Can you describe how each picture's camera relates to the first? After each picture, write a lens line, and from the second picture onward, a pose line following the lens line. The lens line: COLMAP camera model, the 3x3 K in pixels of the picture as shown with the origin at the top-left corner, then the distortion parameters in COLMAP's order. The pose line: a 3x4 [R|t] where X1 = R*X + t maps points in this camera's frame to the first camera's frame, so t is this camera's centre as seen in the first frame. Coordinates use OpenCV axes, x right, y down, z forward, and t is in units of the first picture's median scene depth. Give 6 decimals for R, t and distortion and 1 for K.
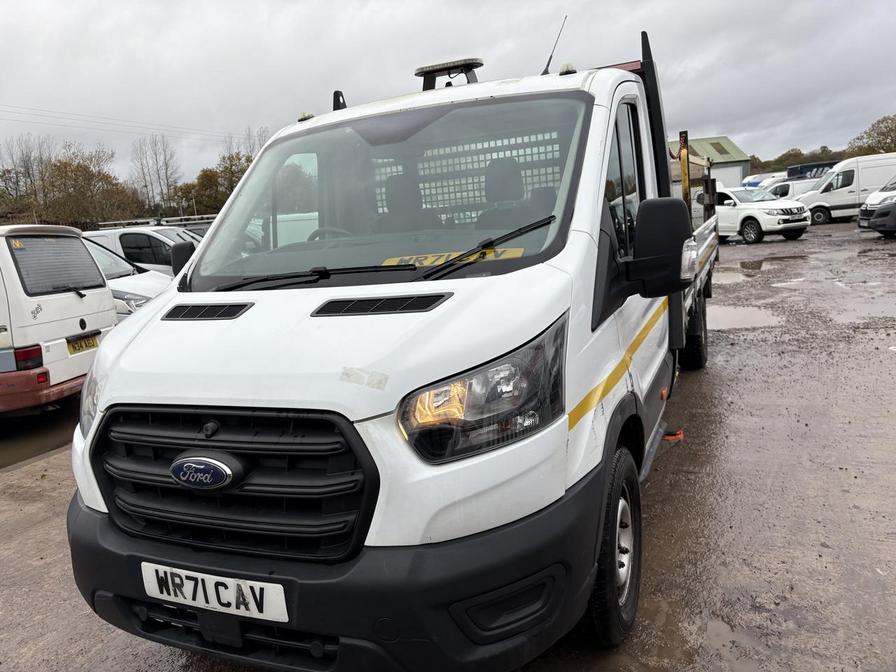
lens RADIAL K [[698.5, 0, 443.8], [0, 698.5, 334.6], [0, 0, 1]] dist [0.005040, 0.004904]
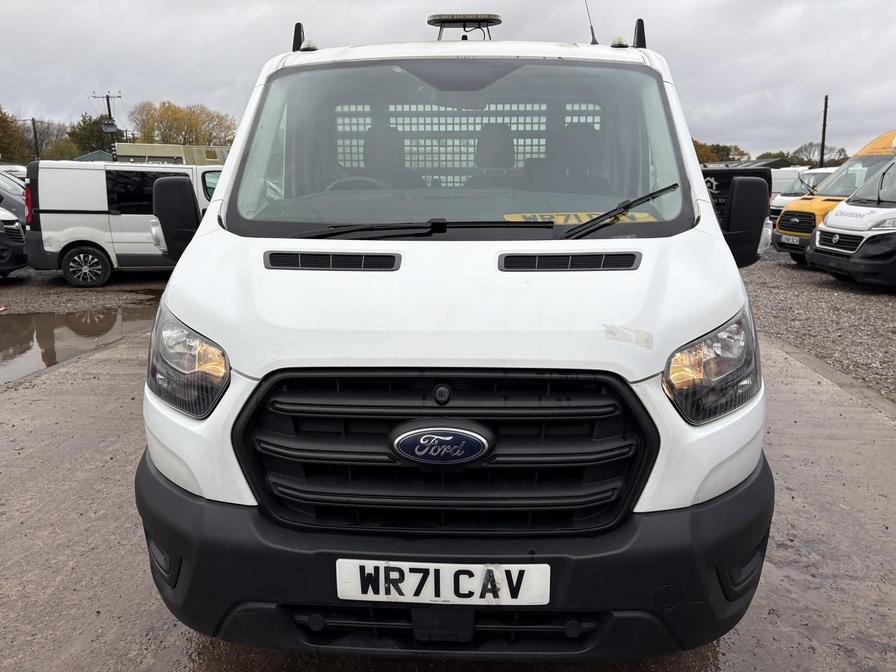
lens RADIAL K [[698.5, 0, 443.8], [0, 698.5, 334.6], [0, 0, 1]] dist [0.005040, 0.004904]
pose [[0.922947, 0.014795, 0.384643, -0.651276], [-0.025765, 0.999395, 0.023382, 0.040751], [-0.384064, -0.031490, 0.922769, 0.209843]]
